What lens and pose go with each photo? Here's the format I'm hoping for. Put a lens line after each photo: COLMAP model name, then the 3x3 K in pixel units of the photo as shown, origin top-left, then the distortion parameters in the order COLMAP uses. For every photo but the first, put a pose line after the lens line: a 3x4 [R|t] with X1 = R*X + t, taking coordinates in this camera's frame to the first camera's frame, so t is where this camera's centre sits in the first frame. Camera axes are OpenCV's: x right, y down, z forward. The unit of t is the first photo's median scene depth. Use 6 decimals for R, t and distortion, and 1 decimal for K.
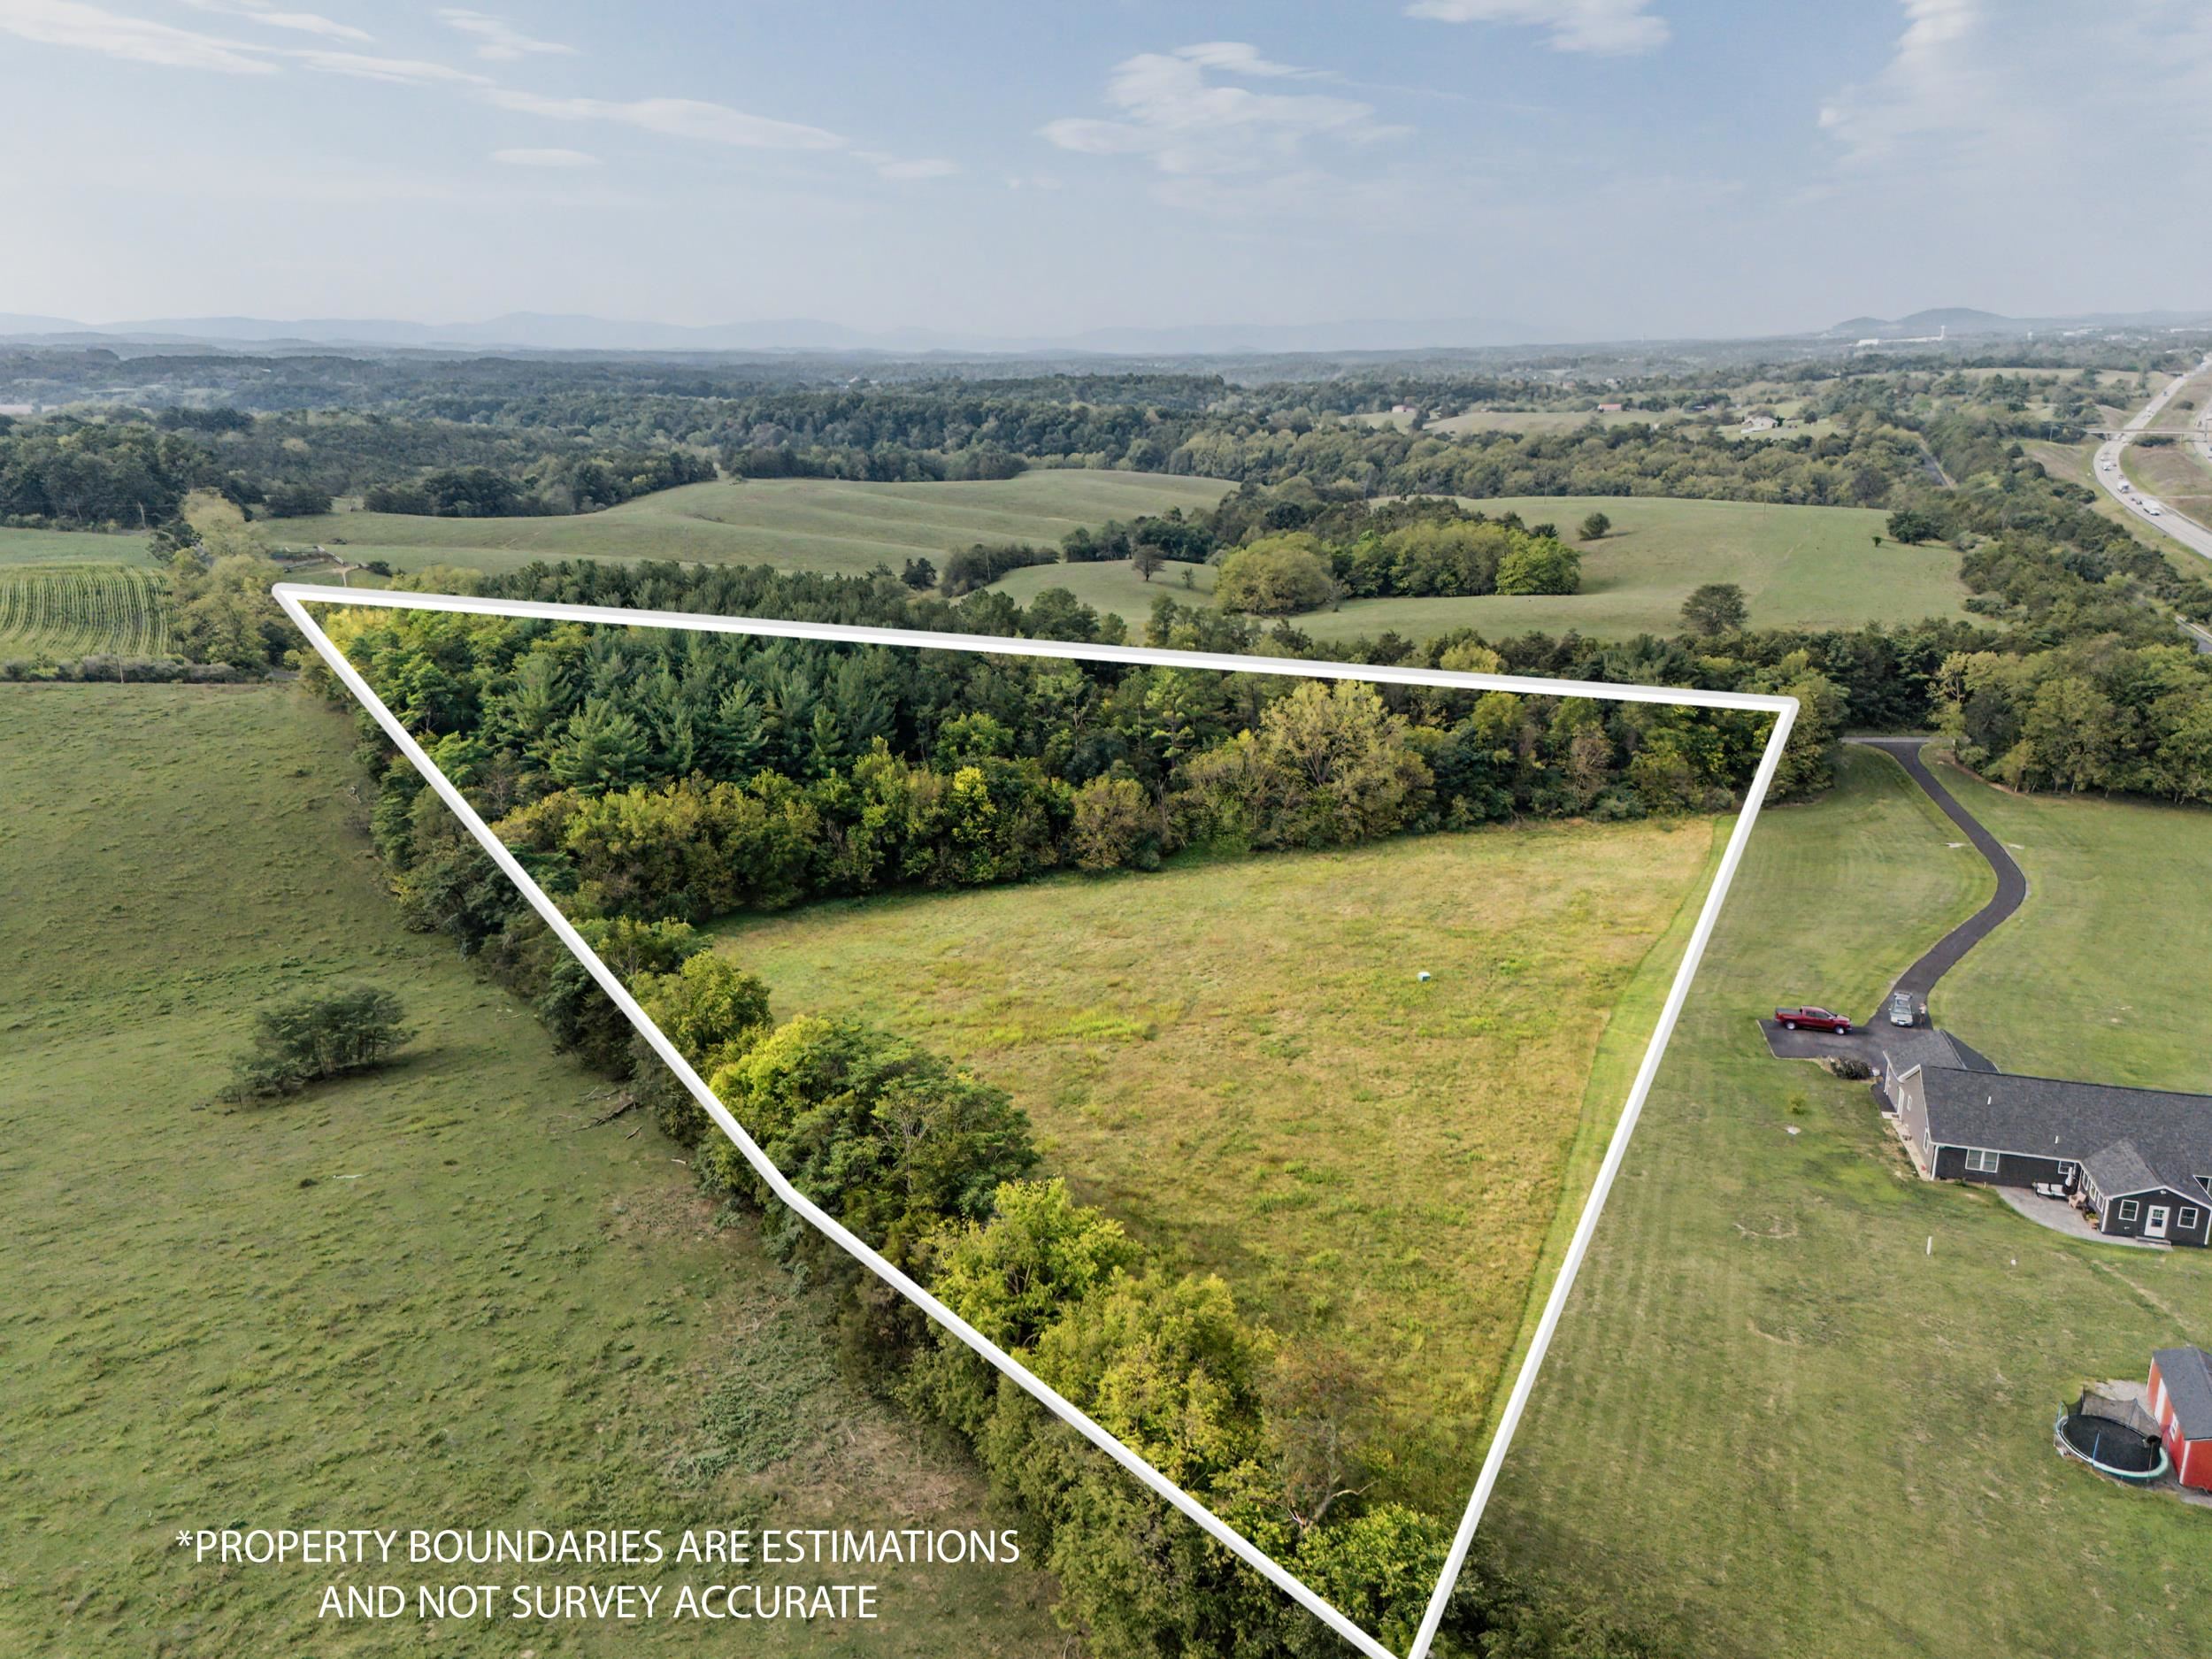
lens RADIAL K [[1602.2, 0, 1106.0], [0, 1602.2, 829.5], [0, 0, 1]] dist [0.270237, -0.225704]
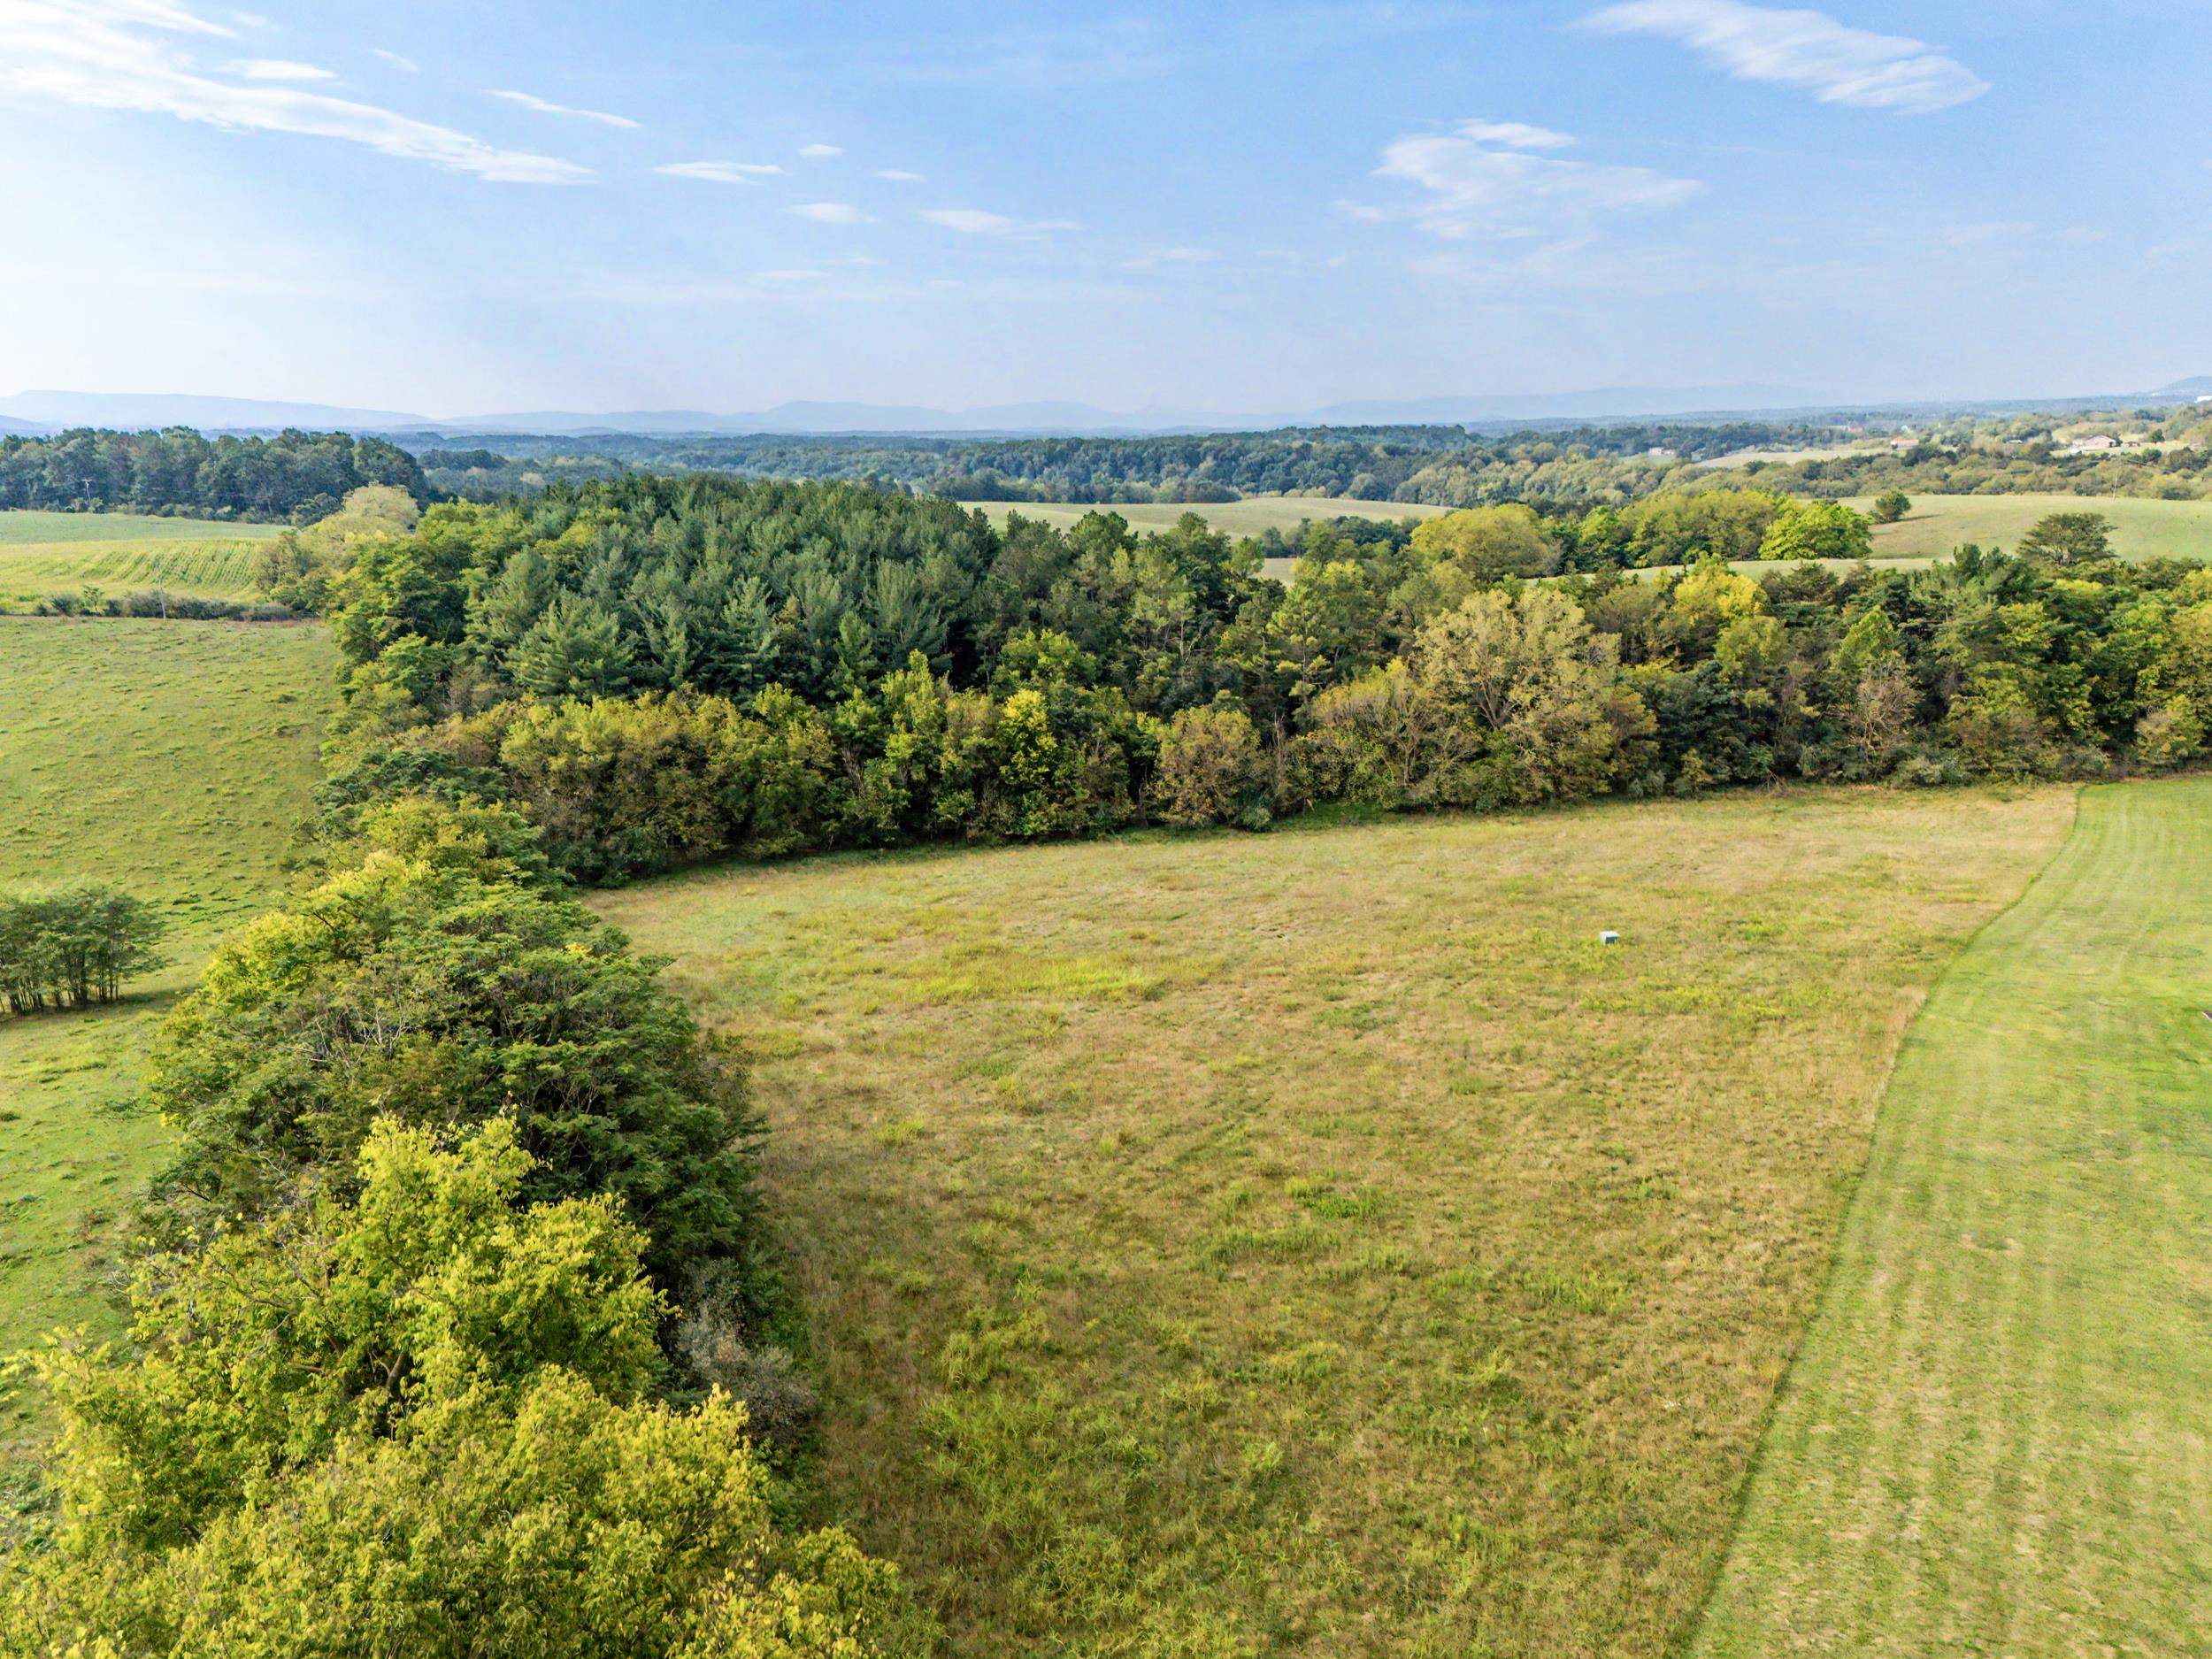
lens RADIAL K [[1592.5, 0, 1106.0], [0, 1592.5, 829.5], [0, 0, 1]] dist [0.232059, -0.147806]
pose [[0.988900, 0.028637, -0.145795, 0.066480], [-0.035510, 0.998367, -0.044757, 0.060924], [0.144275, 0.049438, 0.988302, 0.238850]]
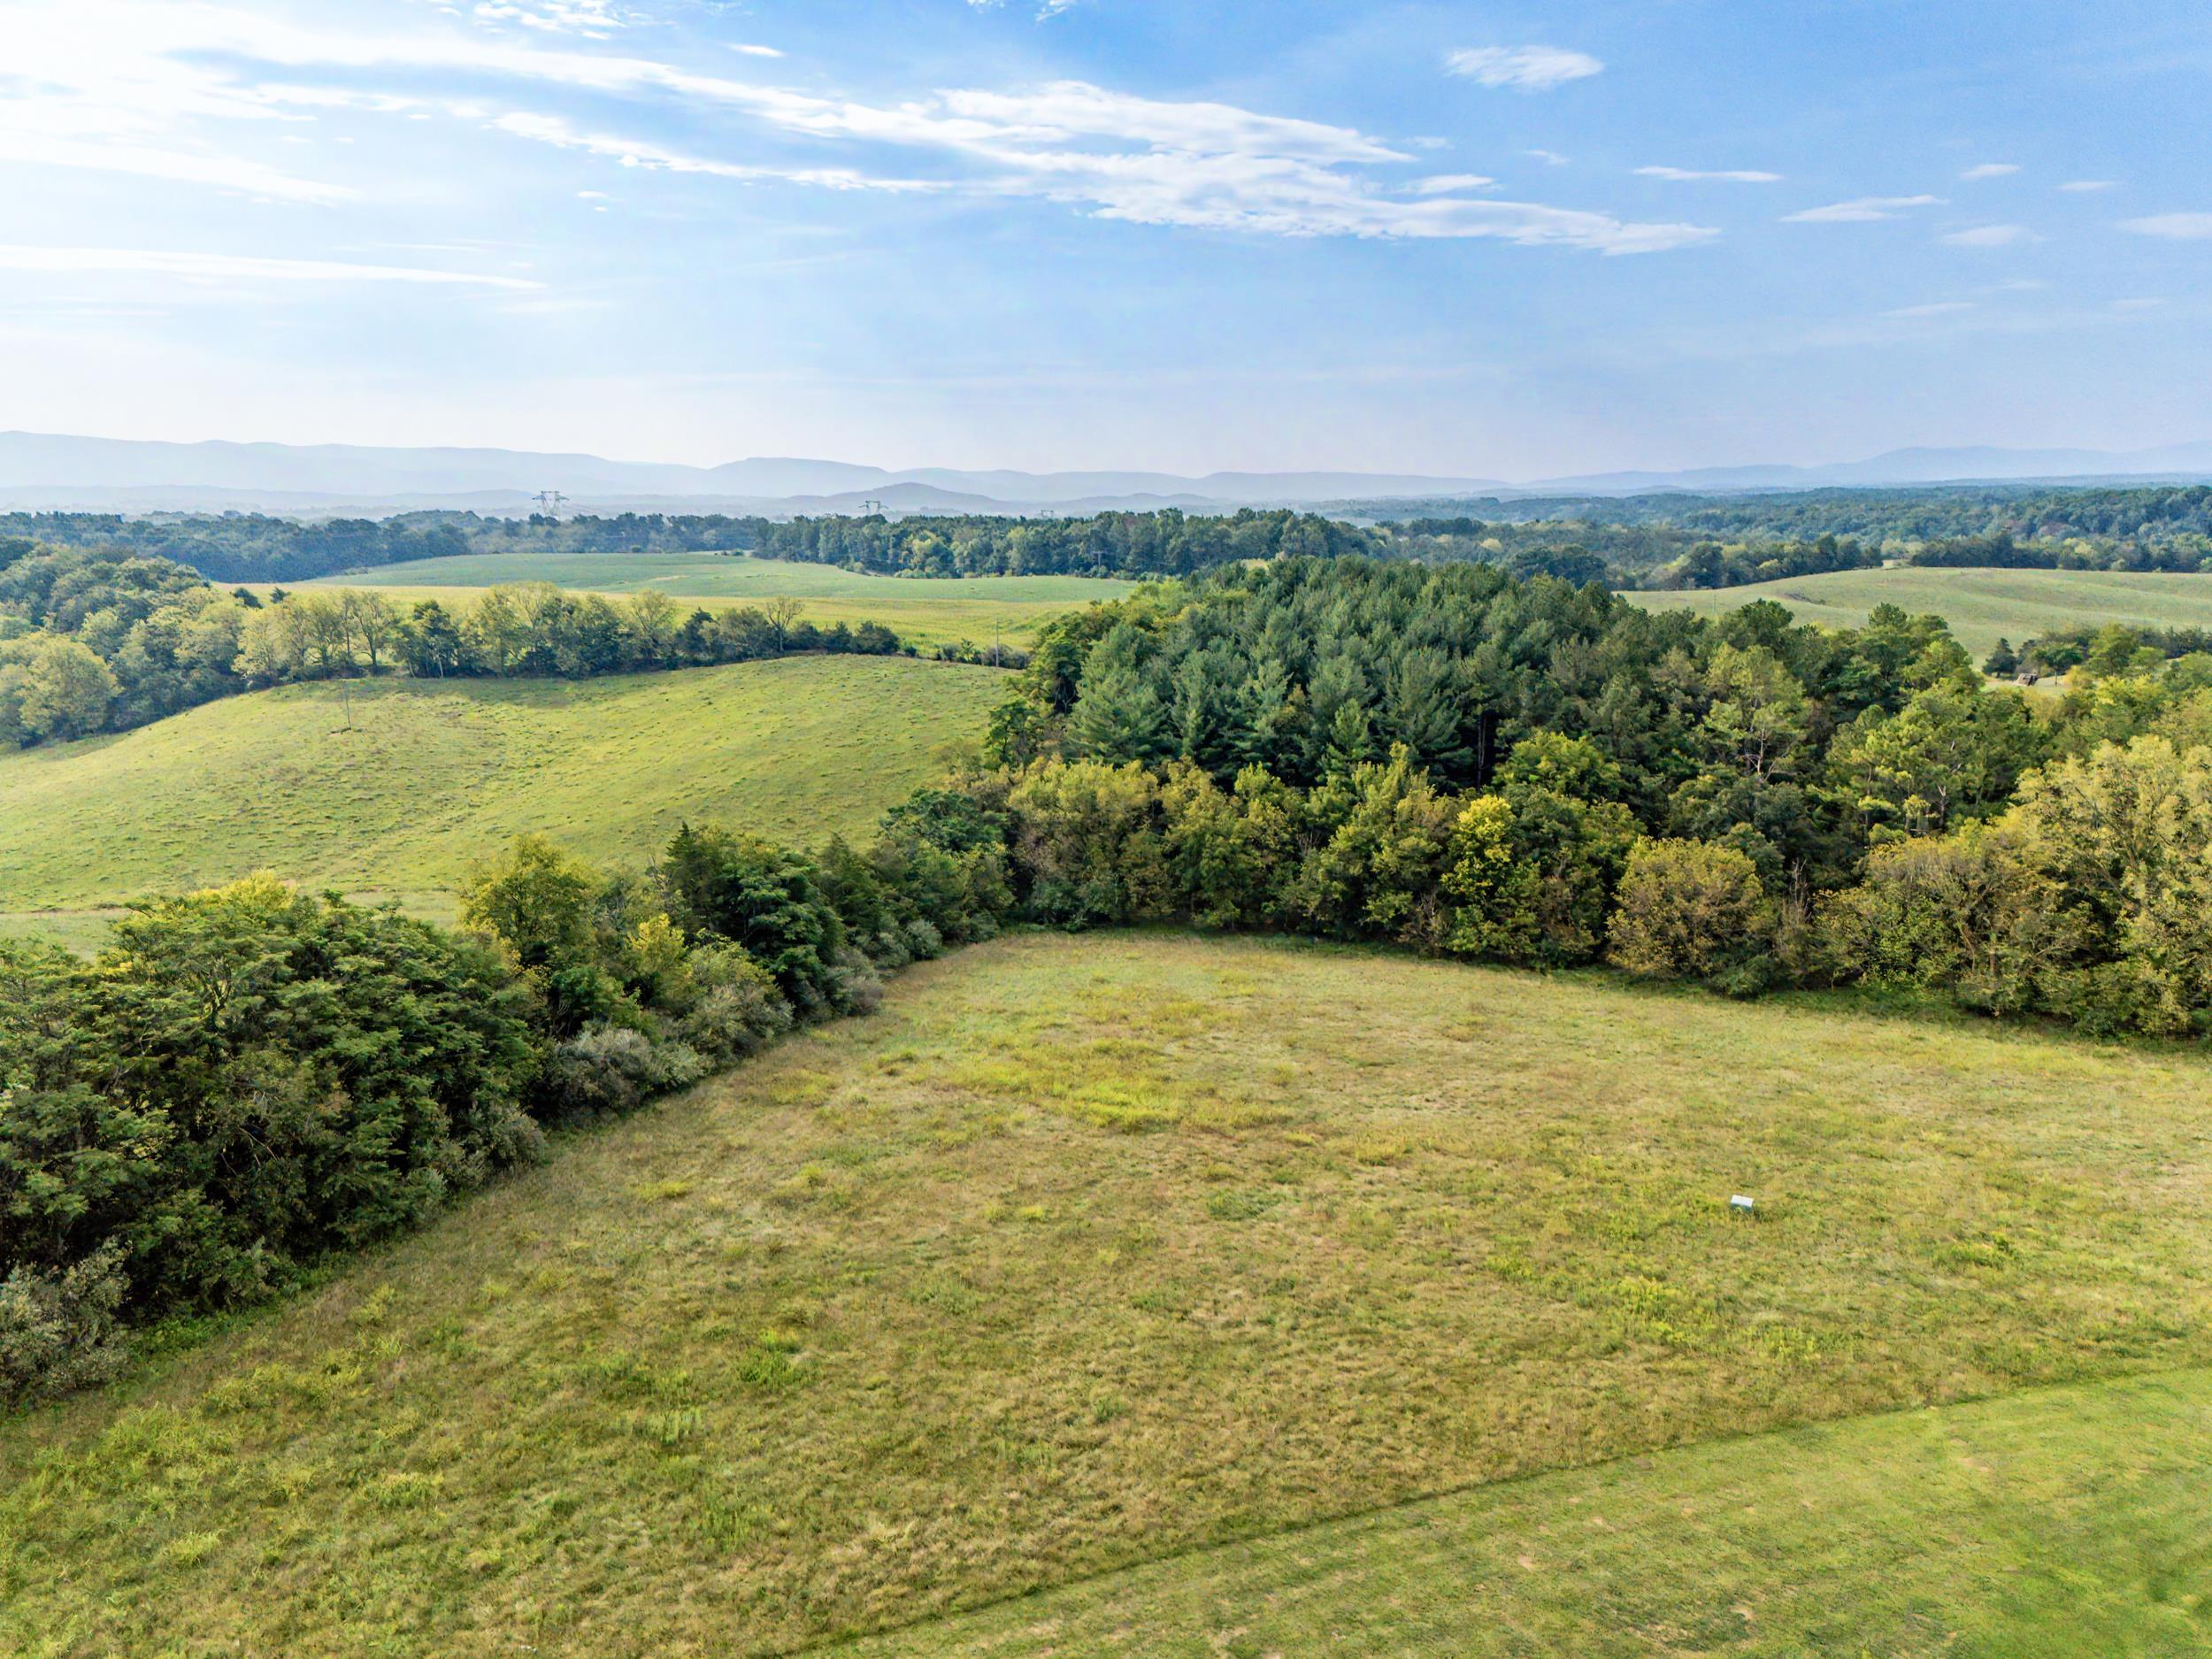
lens RADIAL K [[1592.5, 0, 1106.0], [0, 1592.5, 829.5], [0, 0, 1]] dist [0.232059, -0.147806]
pose [[0.712146, 0.143345, -0.687241, 0.284831], [-0.200139, 0.979763, -0.003032, 0.012501], [0.672899, 0.139703, 0.726423, 0.355165]]
